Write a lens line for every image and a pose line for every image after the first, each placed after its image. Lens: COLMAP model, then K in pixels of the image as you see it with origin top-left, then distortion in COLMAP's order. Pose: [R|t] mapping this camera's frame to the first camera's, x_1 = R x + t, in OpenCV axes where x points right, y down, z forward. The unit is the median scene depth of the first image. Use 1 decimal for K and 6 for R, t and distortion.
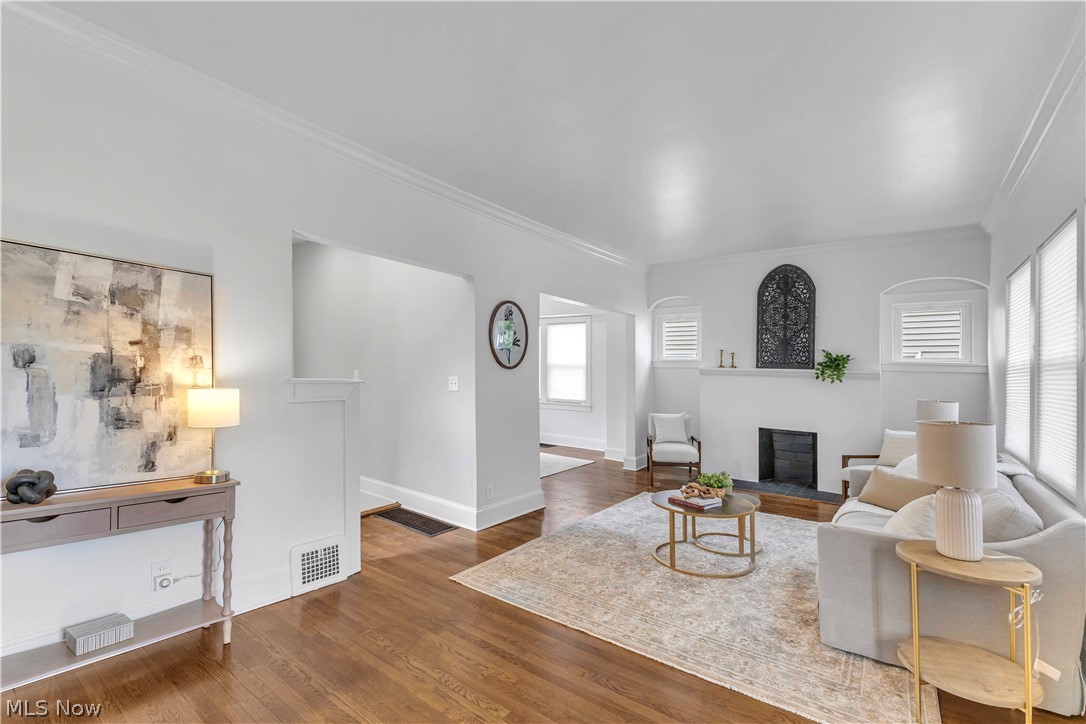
lens RADIAL K [[488.8, 0, 543.6], [0, 488.8, 386.6], [0, 0, 1]] dist [0.000147, -0.000019]
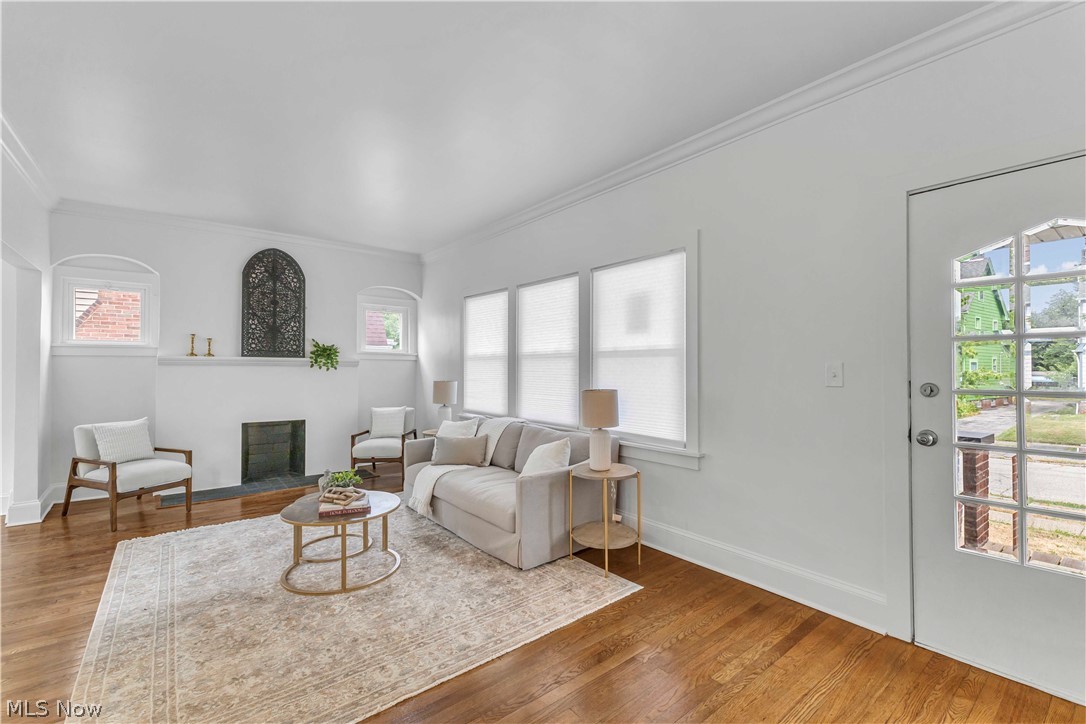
lens RADIAL K [[465.3, 0, 543.0], [0, 465.3, 362.0], [0, 0, 1]] dist [0.001626, -0.000017]
pose [[0.255115, -0.010517, 0.966853, -0.261500], [0.034637, 0.999398, 0.001731, -0.011067], [-0.966290, 0.033047, 0.255326, 0.269587]]
